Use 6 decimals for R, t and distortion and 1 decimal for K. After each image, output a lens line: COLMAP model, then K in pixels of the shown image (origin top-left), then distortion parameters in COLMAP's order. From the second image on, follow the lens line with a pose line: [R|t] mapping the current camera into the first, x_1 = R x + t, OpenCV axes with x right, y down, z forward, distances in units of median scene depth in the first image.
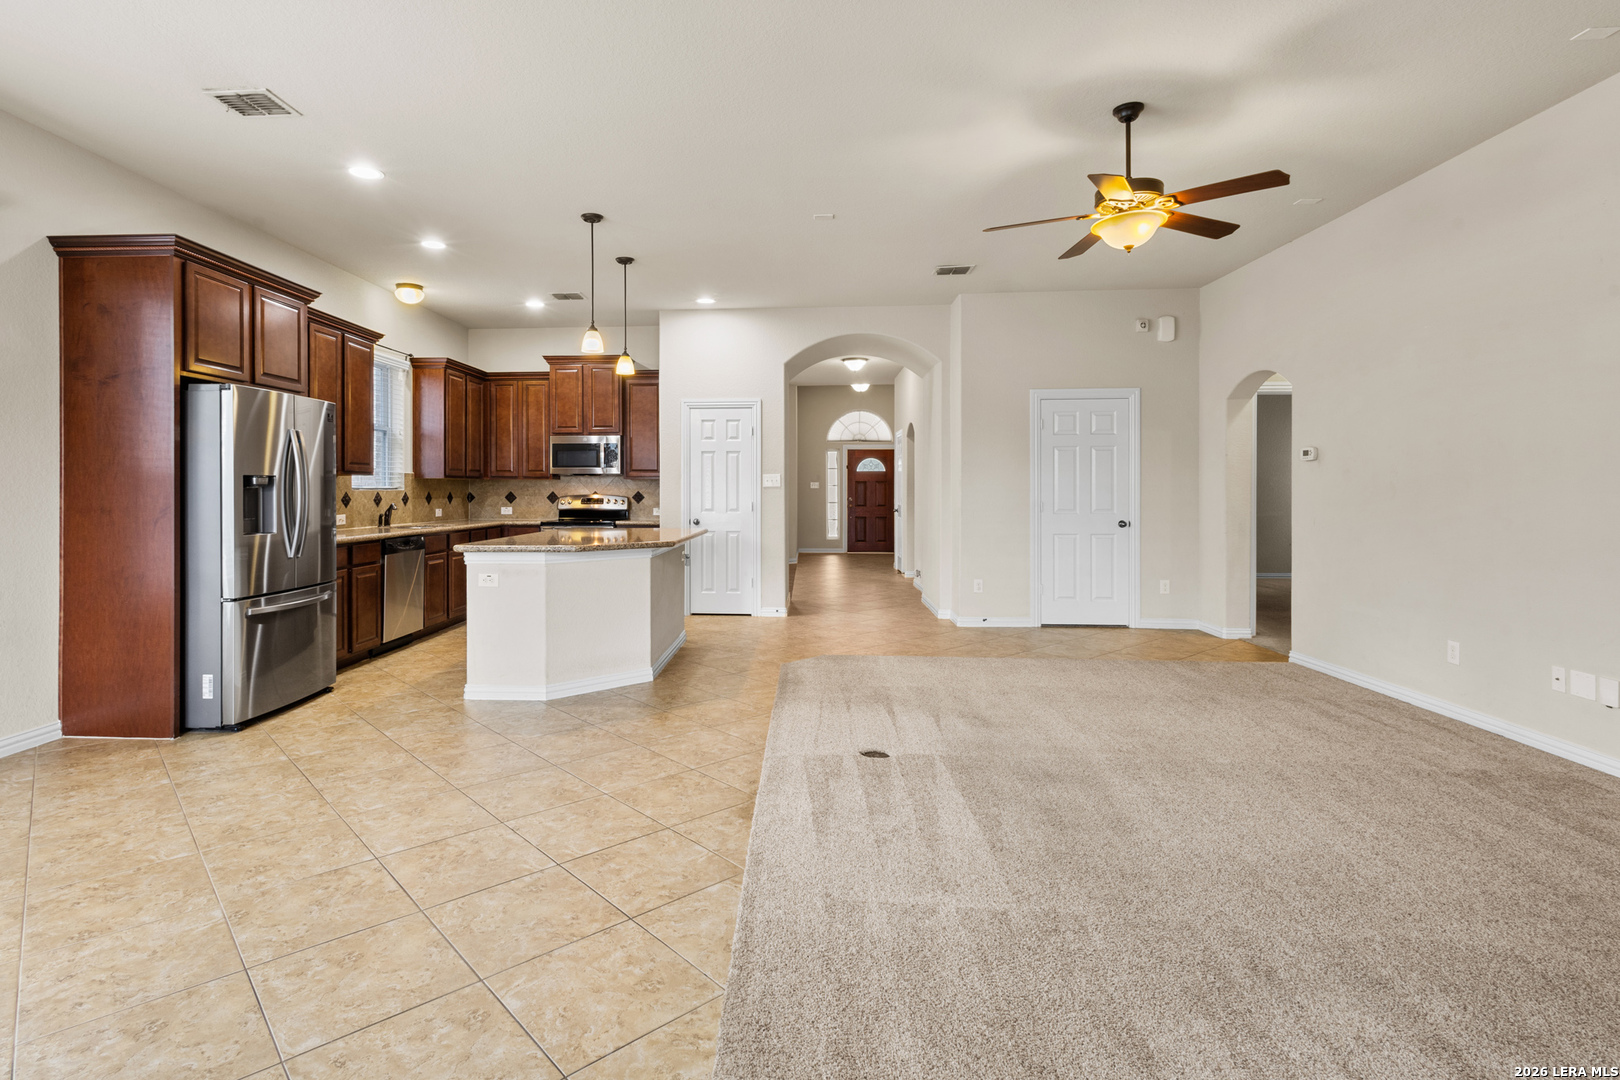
lens RADIAL K [[760.8, 0, 795.3], [0, 760.8, 525.1], [0, 0, 1]] dist [0.004707, 0.000365]
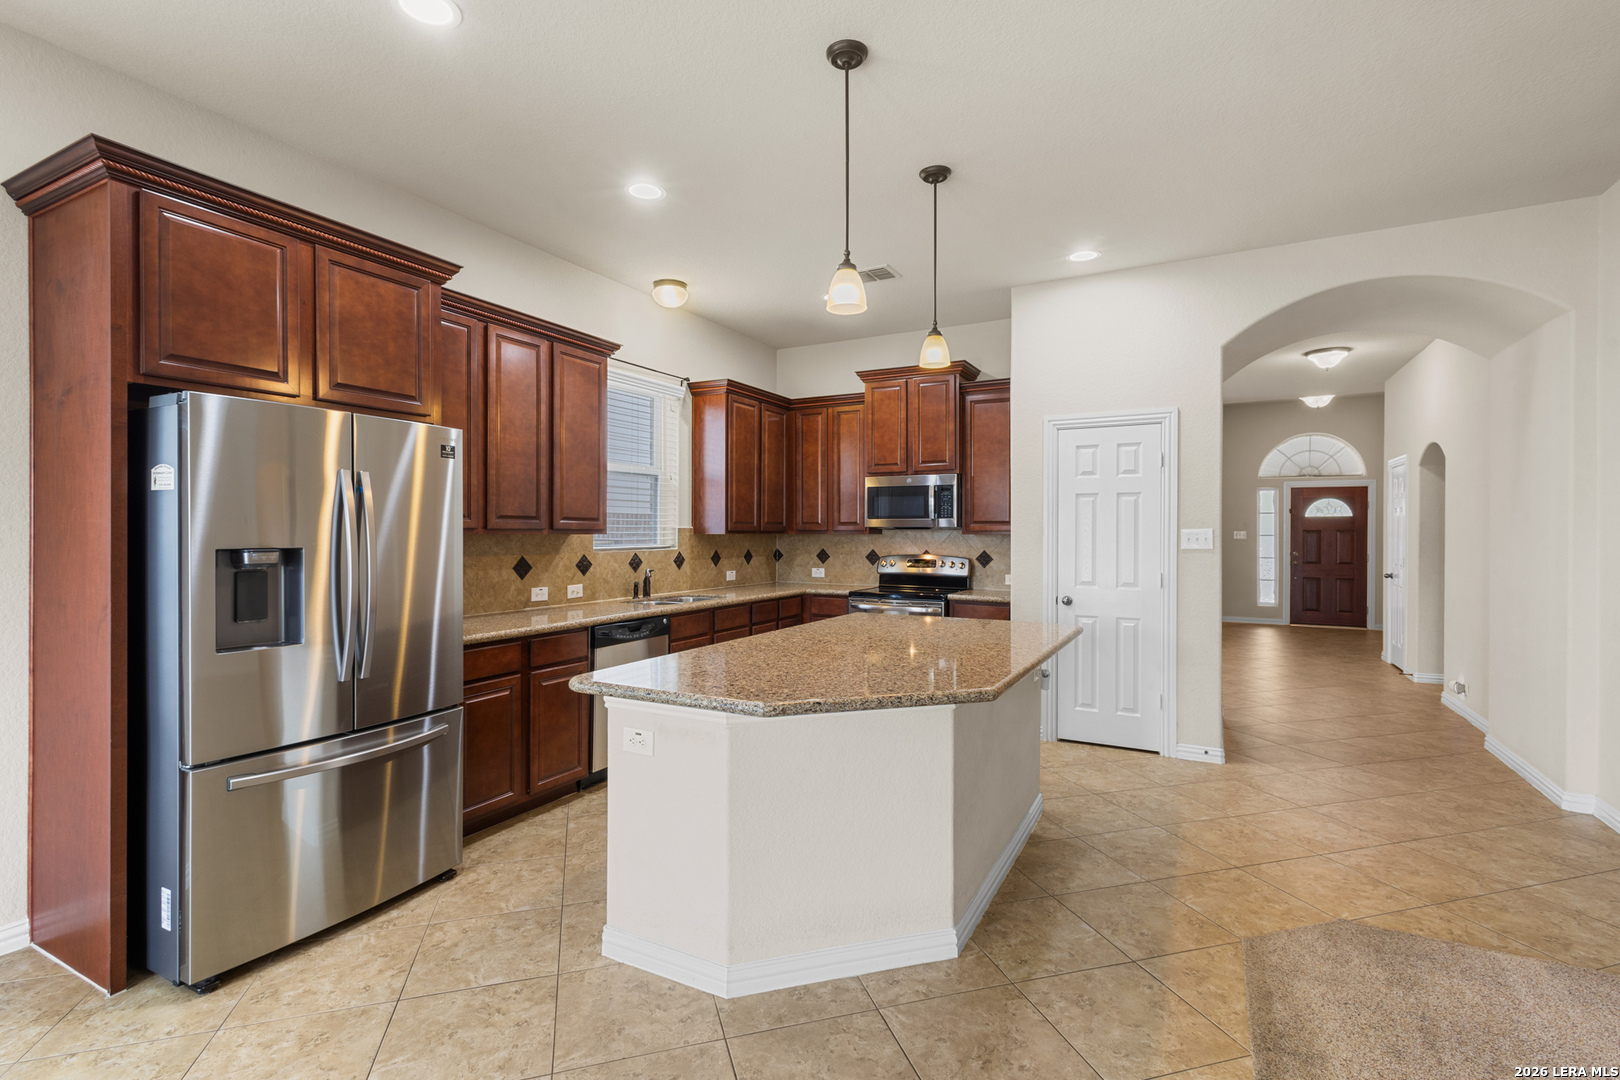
lens RADIAL K [[748.3, 0, 807.7], [0, 748.3, 523.1], [0, 0, 1]] dist [0.014726, -0.004351]
pose [[0.887261, -0.000083, -0.461268, -0.030332], [-0.027469, 0.998216, -0.053016, -0.030858], [0.460449, 0.059710, 0.885676, 0.321038]]
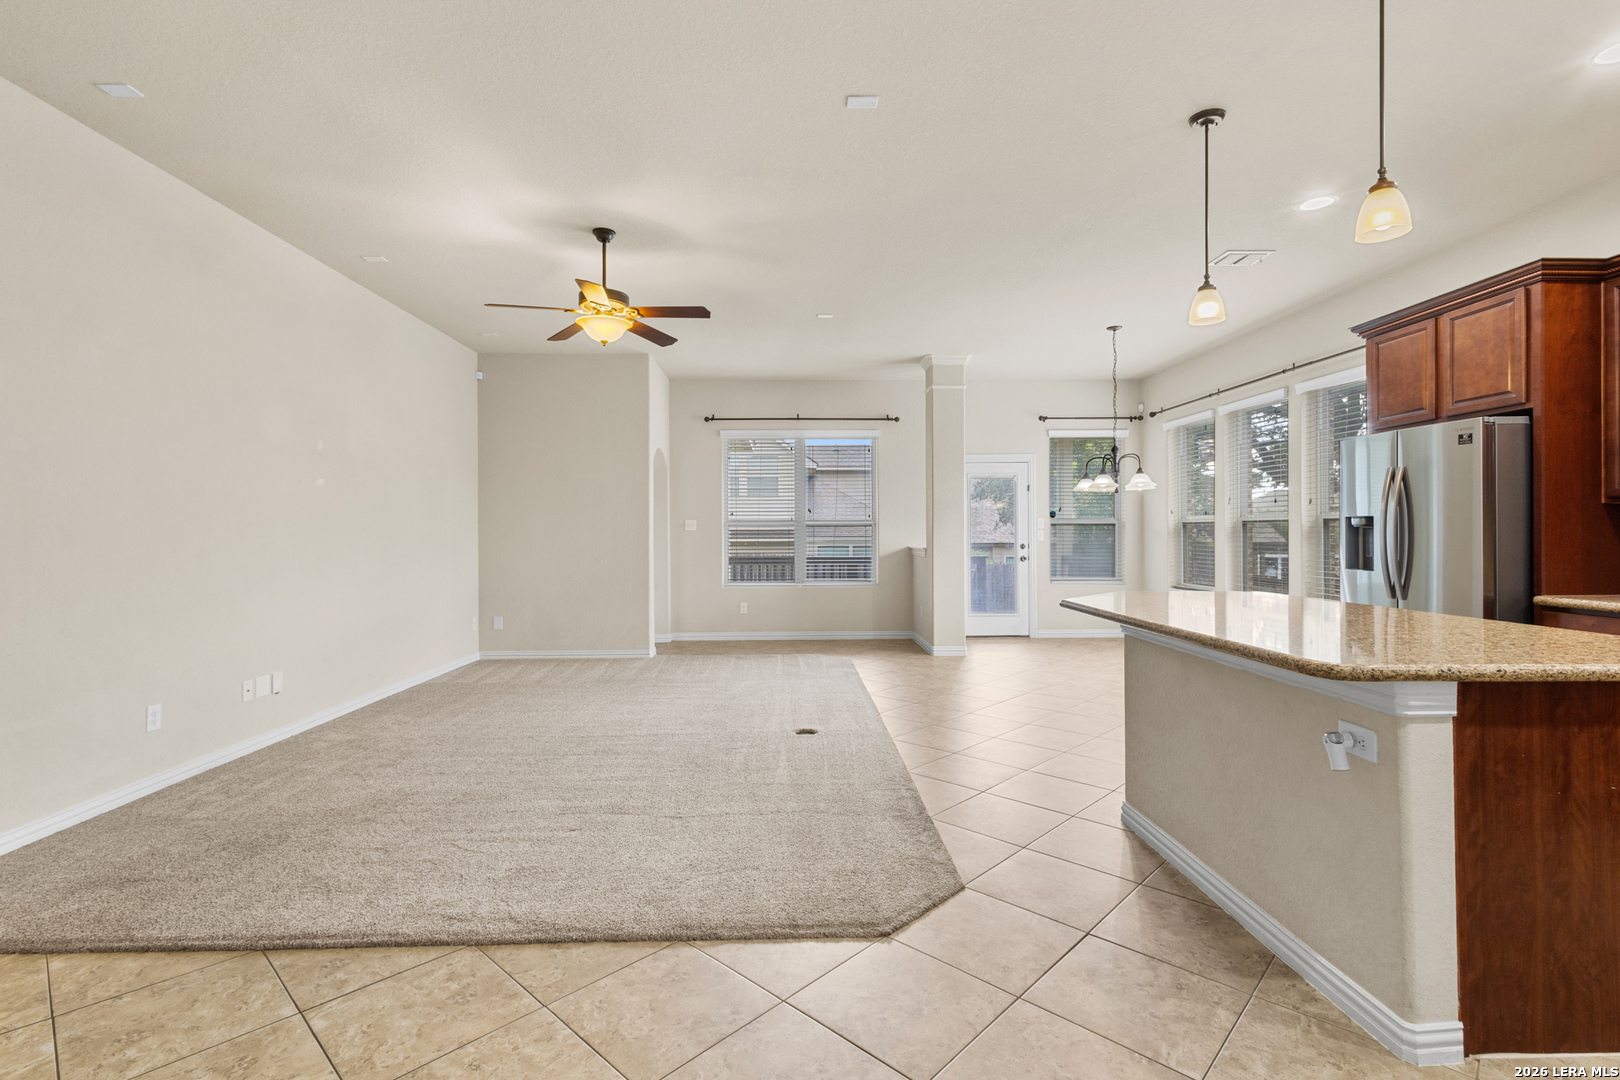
lens RADIAL K [[748.3, 0, 807.7], [0, 748.3, 523.1], [0, 0, 1]] dist [0.014726, -0.004351]
pose [[-0.999242, 0.009197, -0.037833, 0.063149], [0.007913, 0.999392, 0.033953, -0.047742], [0.038122, 0.033628, -0.998707, 1.003550]]
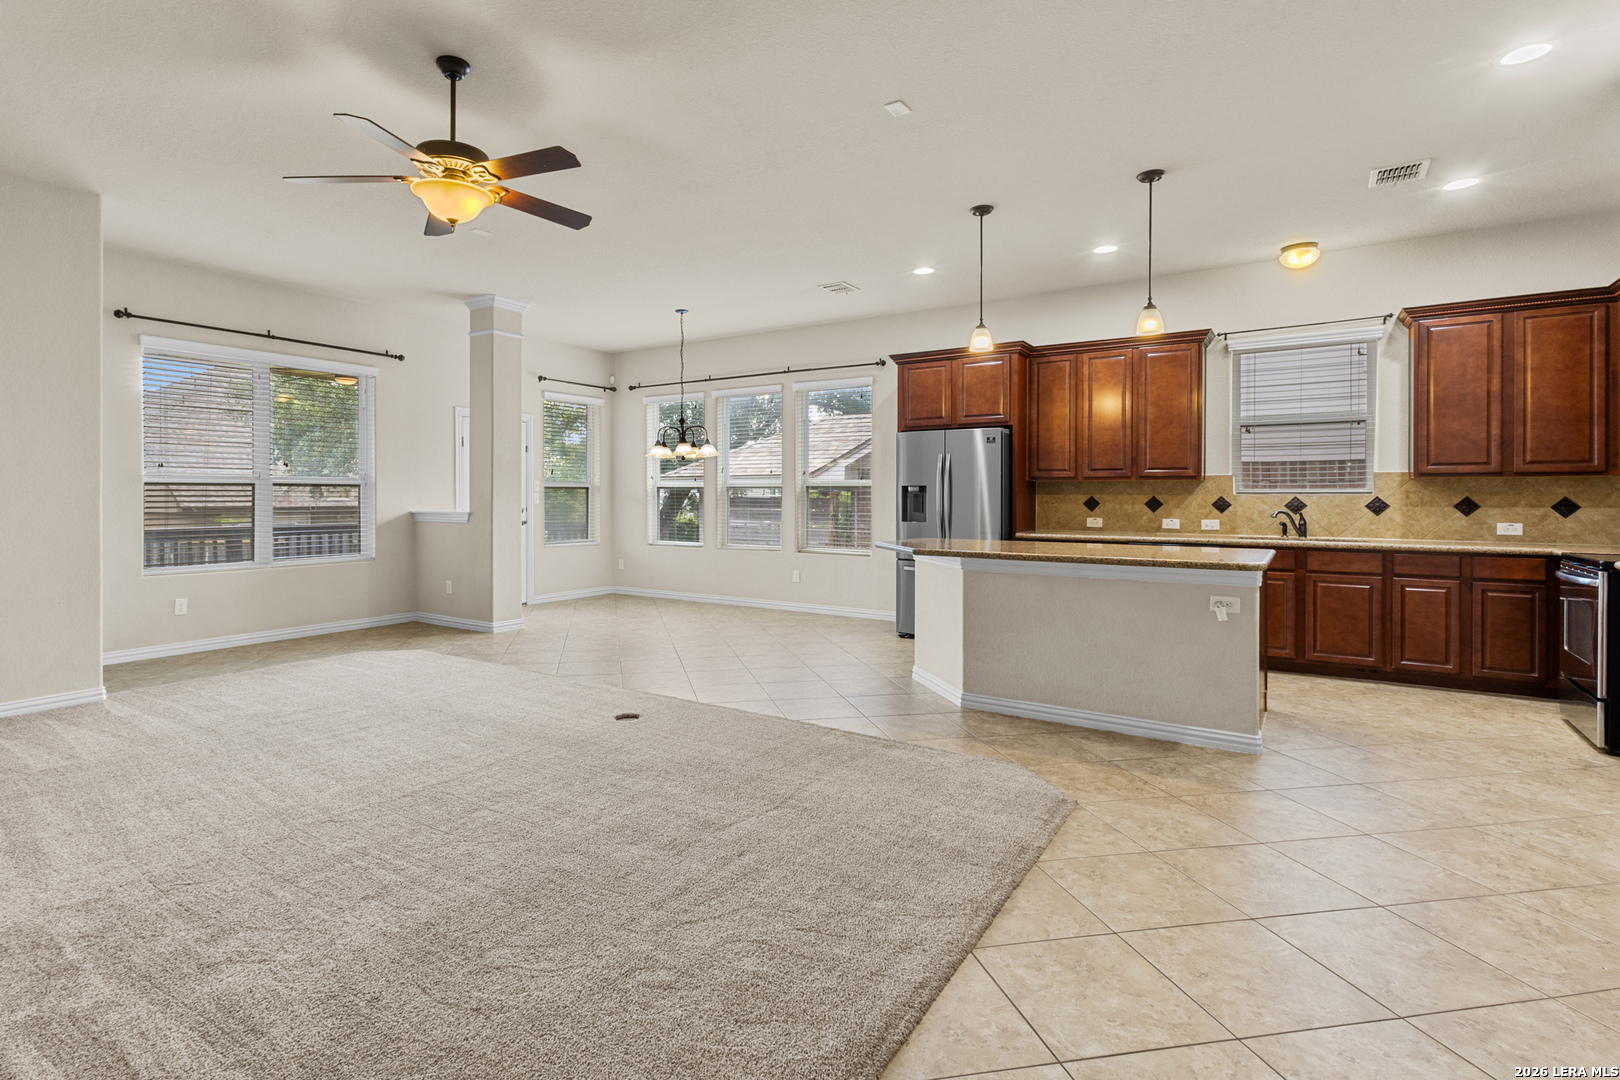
lens RADIAL K [[791.9, 0, 749.6], [0, 791.9, 489.7], [0, 0, 1]] dist [0.012391, 0.000223]
pose [[-0.560390, -0.000625, -0.828229, 0.440114], [-0.037051, 0.999018, 0.024316, -0.040698], [0.827400, 0.044313, -0.559863, 0.806898]]
